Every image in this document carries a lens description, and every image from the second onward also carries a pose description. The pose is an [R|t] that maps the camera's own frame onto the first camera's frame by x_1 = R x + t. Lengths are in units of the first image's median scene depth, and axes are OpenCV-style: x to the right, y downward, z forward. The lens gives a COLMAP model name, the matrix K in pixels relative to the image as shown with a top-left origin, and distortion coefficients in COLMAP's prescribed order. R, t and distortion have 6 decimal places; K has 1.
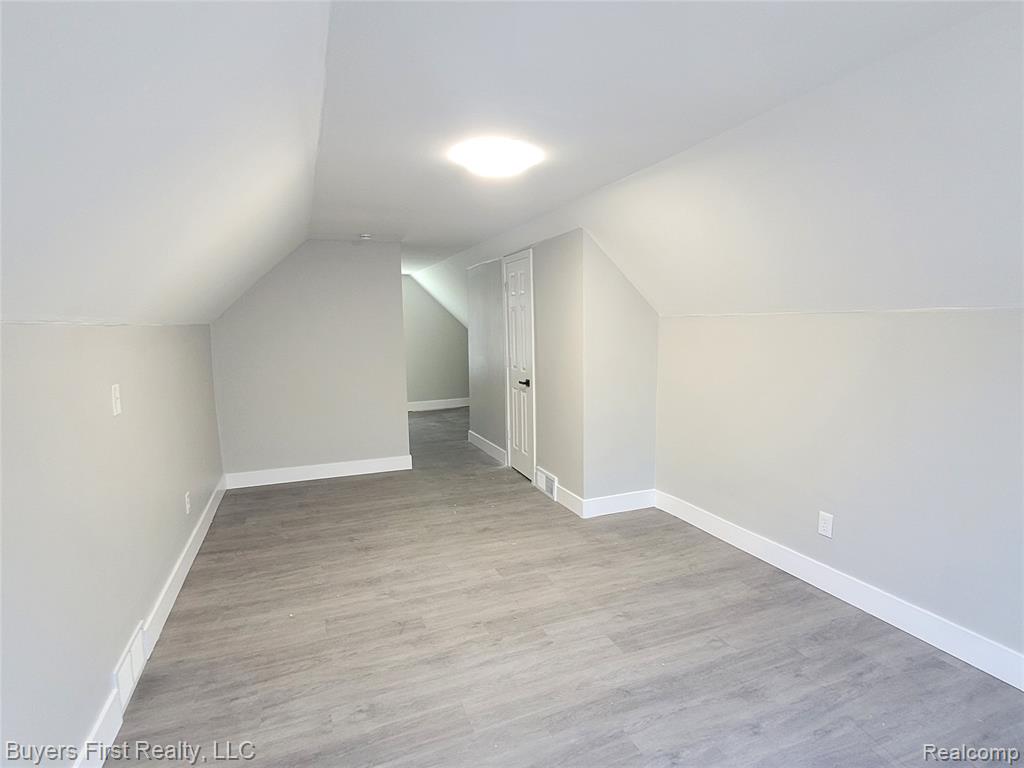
lens RADIAL K [[521.9, 0, 520.1], [0, 521.9, 392.5], [0, 0, 1]] dist [0.000083, -0.000673]
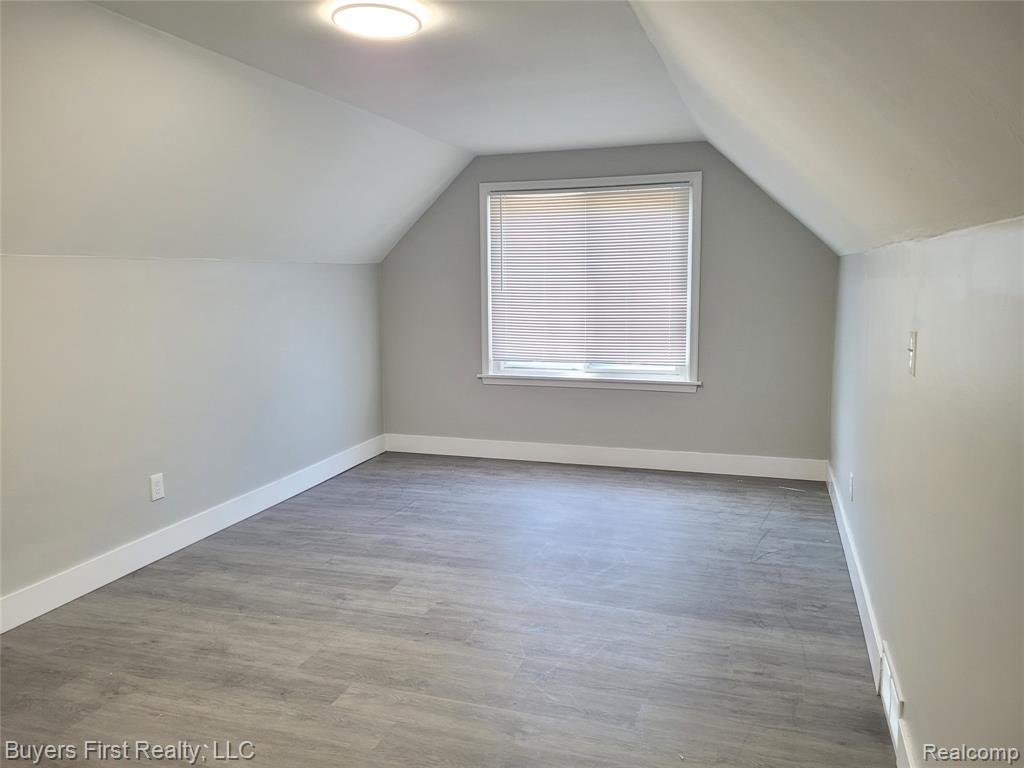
lens RADIAL K [[775.6, 0, 502.1], [0, 775.6, 370.2], [0, 0, 1]] dist [0.025135, 0.000689]
pose [[-0.740066, -0.059929, 0.669859, -0.862335], [0.108991, 0.972168, 0.207389, -0.186363], [-0.663644, 0.226490, -0.712937, 1.686127]]
